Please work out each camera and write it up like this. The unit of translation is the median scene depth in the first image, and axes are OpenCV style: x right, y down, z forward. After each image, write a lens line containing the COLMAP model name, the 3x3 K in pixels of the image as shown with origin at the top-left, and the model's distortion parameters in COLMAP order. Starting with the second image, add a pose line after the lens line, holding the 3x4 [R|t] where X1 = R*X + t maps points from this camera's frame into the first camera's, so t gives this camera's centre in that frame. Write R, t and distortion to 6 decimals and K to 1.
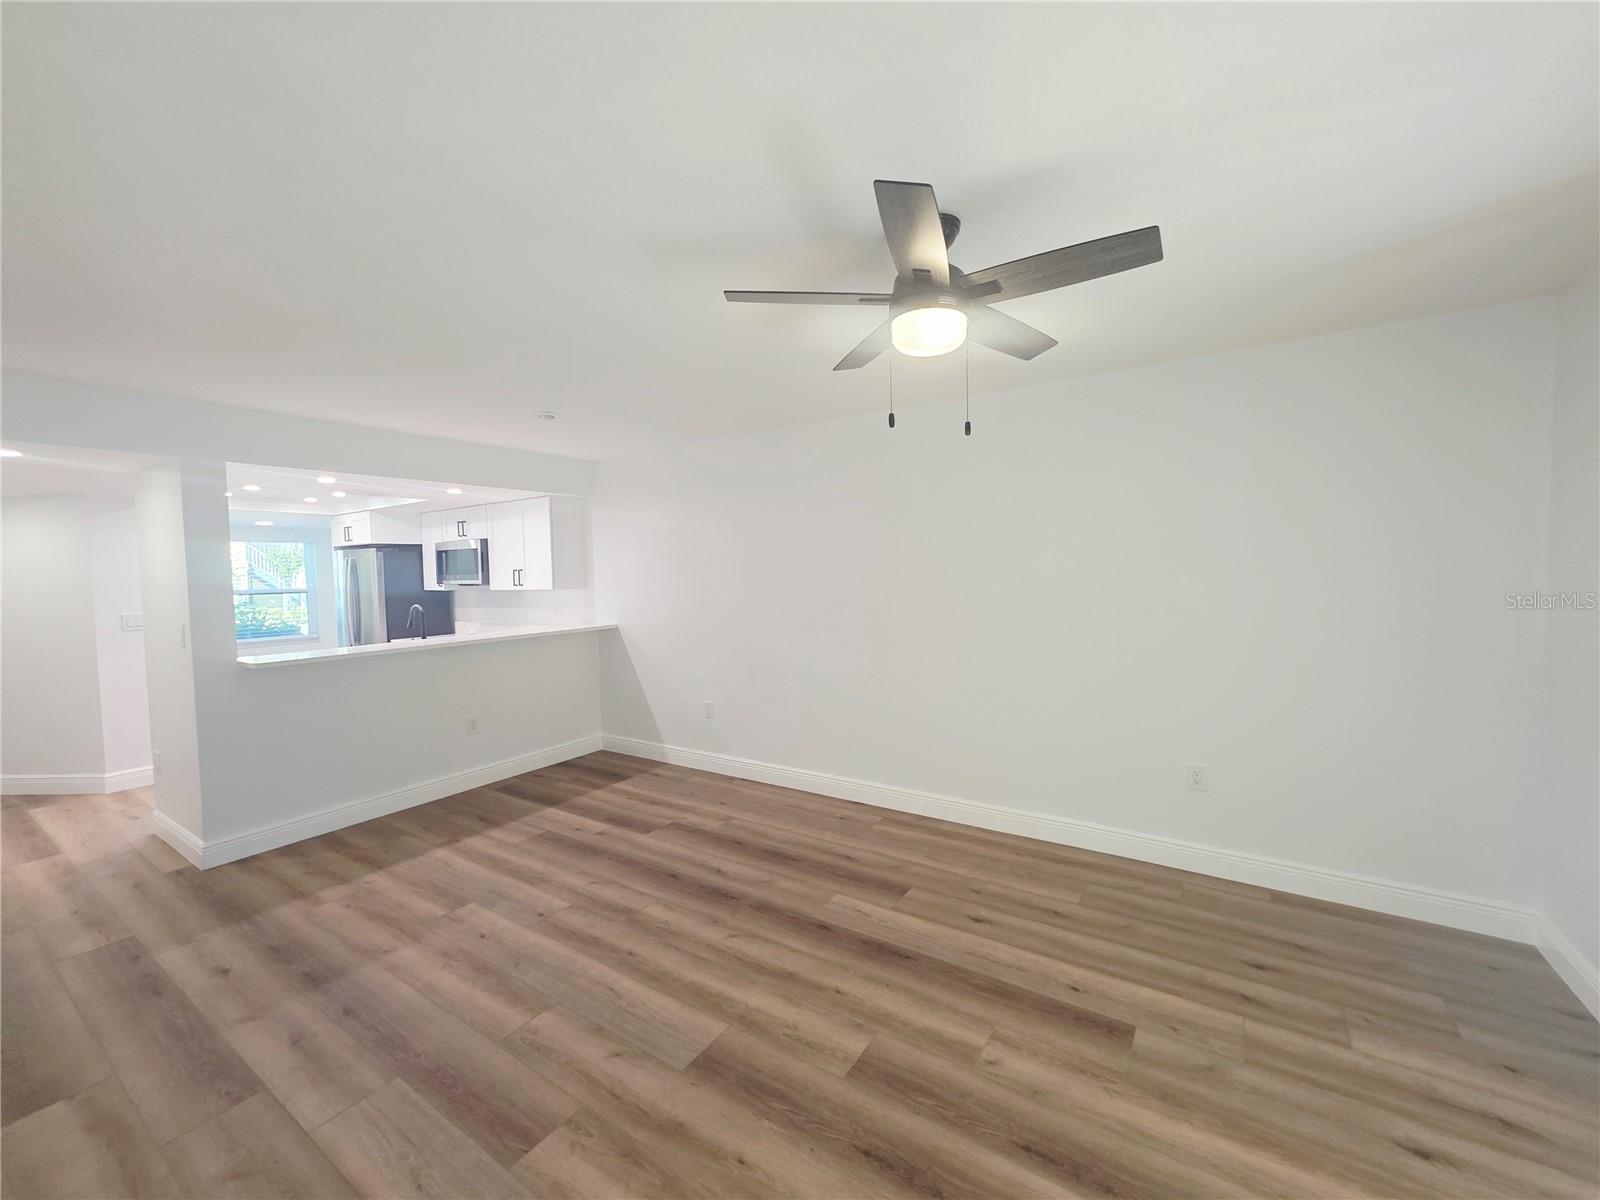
lens RADIAL K [[645.9, 0, 796.5], [0, 645.9, 599.0], [0, 0, 1]] dist [-0.000378, -0.000017]
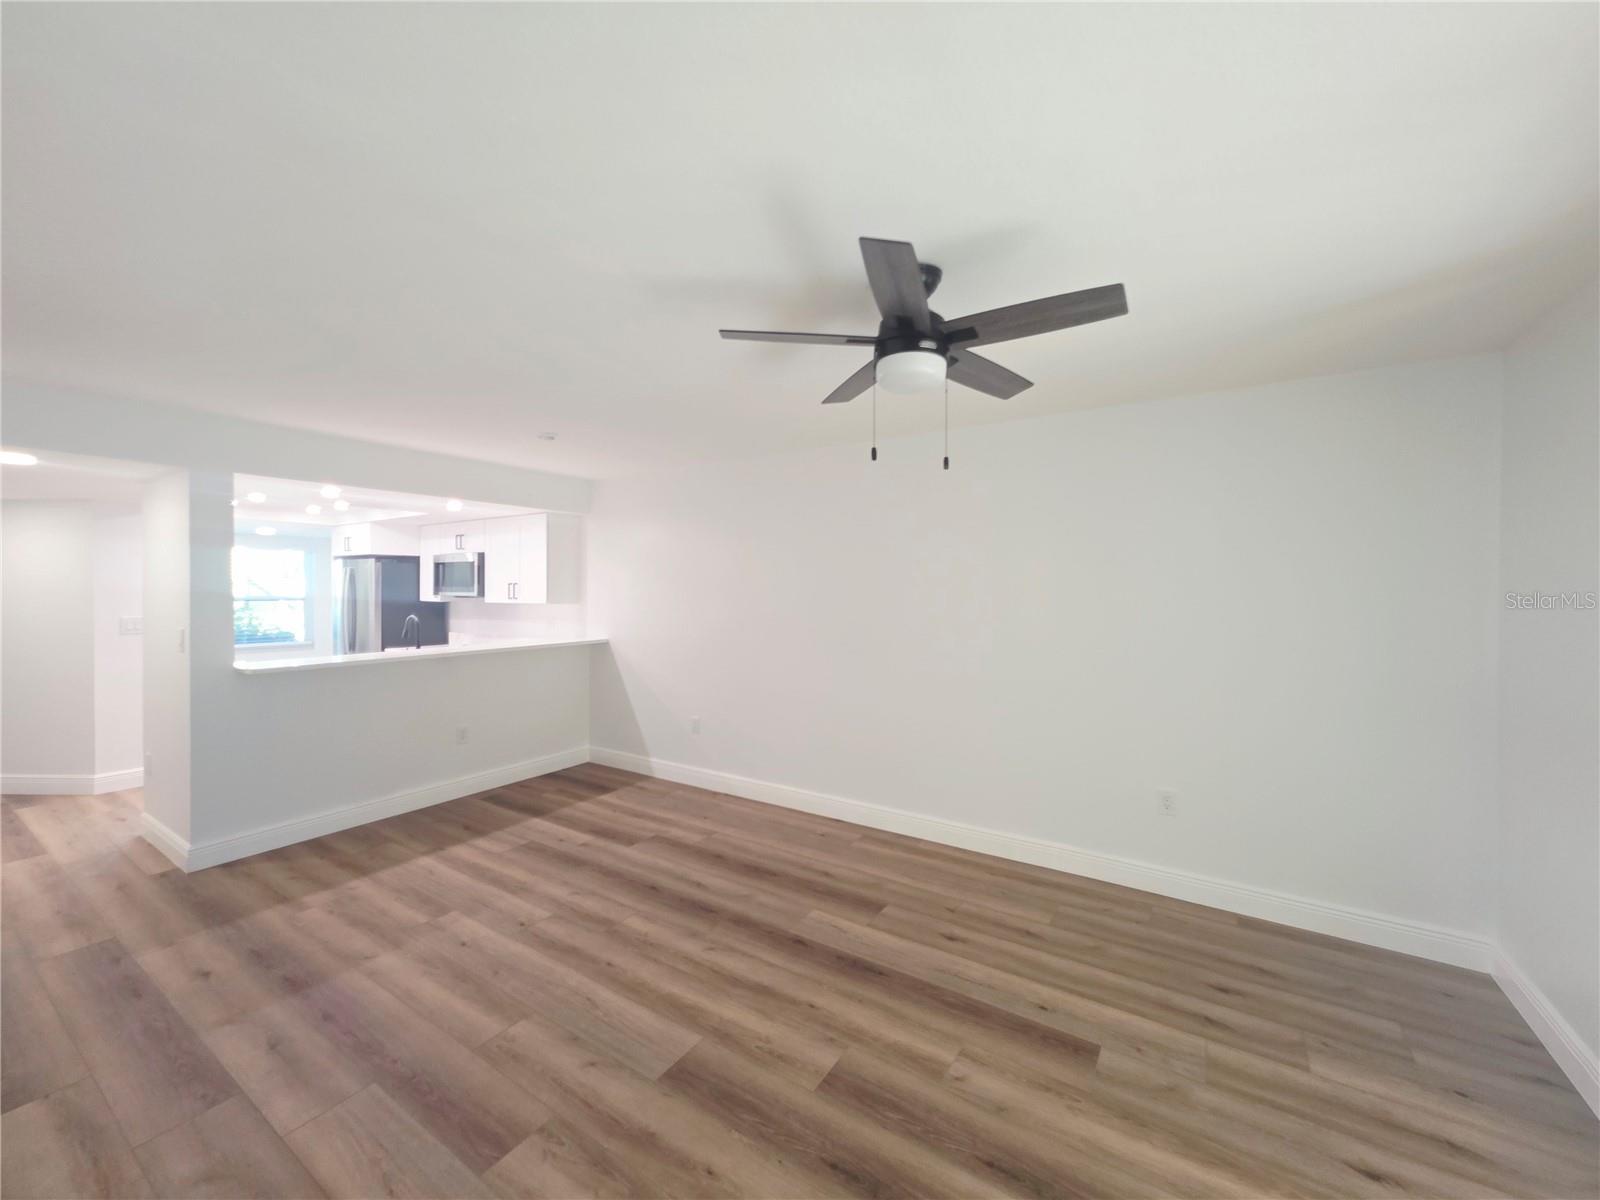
lens RADIAL K [[633.4, 0, 793.5], [0, 633.4, 595.7], [0, 0, 1]] dist [-0.000287, -0.000048]
pose [[0.999615, 0.025702, 0.010438, 0.007595], [-0.025326, 0.999078, -0.034675, -0.003466], [-0.011320, 0.034397, 0.999344, -0.018597]]
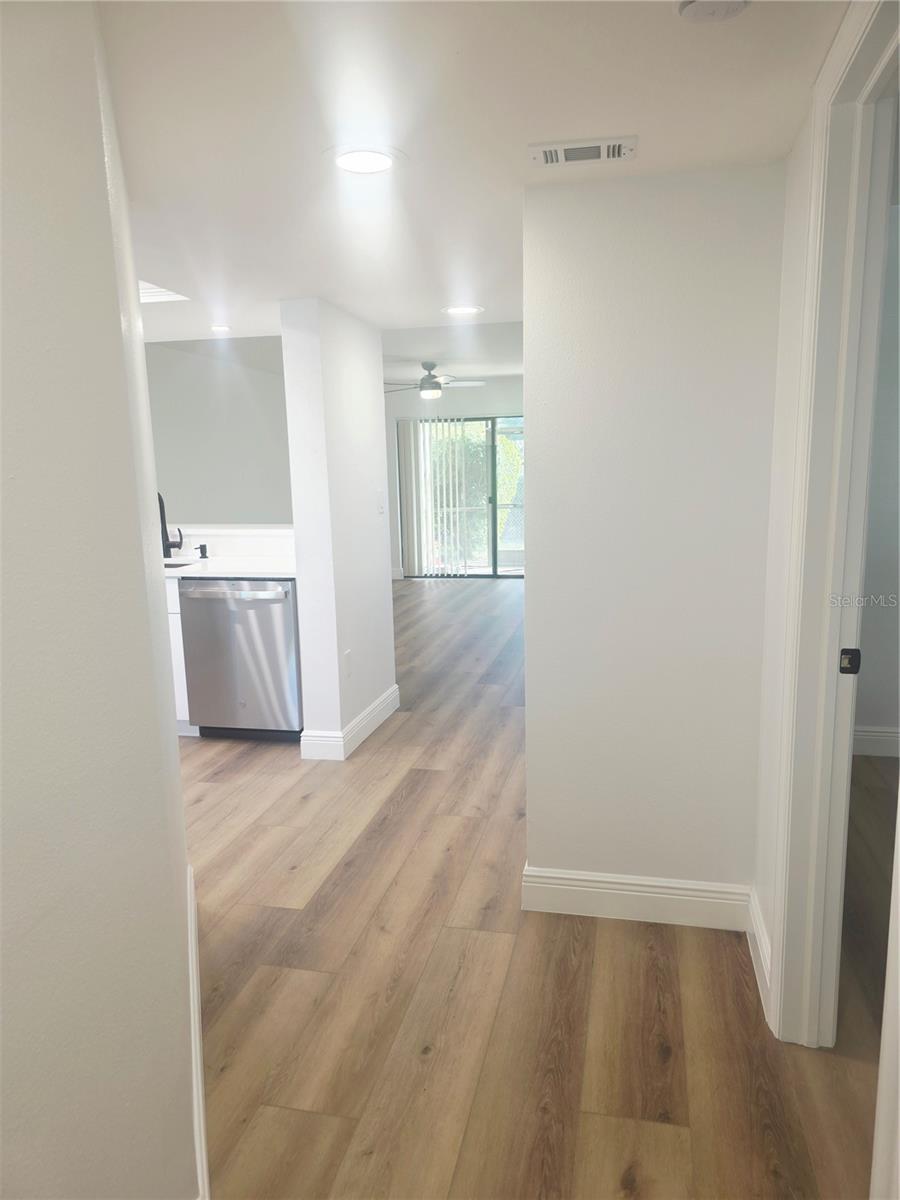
lens RADIAL K [[797.7, 0, 450.0], [0, 797.7, 623.3], [0, 0, 1]] dist [0.001953, -0.002414]
pose [[-0.350218, -0.146017, 0.925217, -2.845278], [0.080846, 0.979376, 0.185167, 0.024028], [-0.933173, 0.139649, -0.331190, 1.729335]]
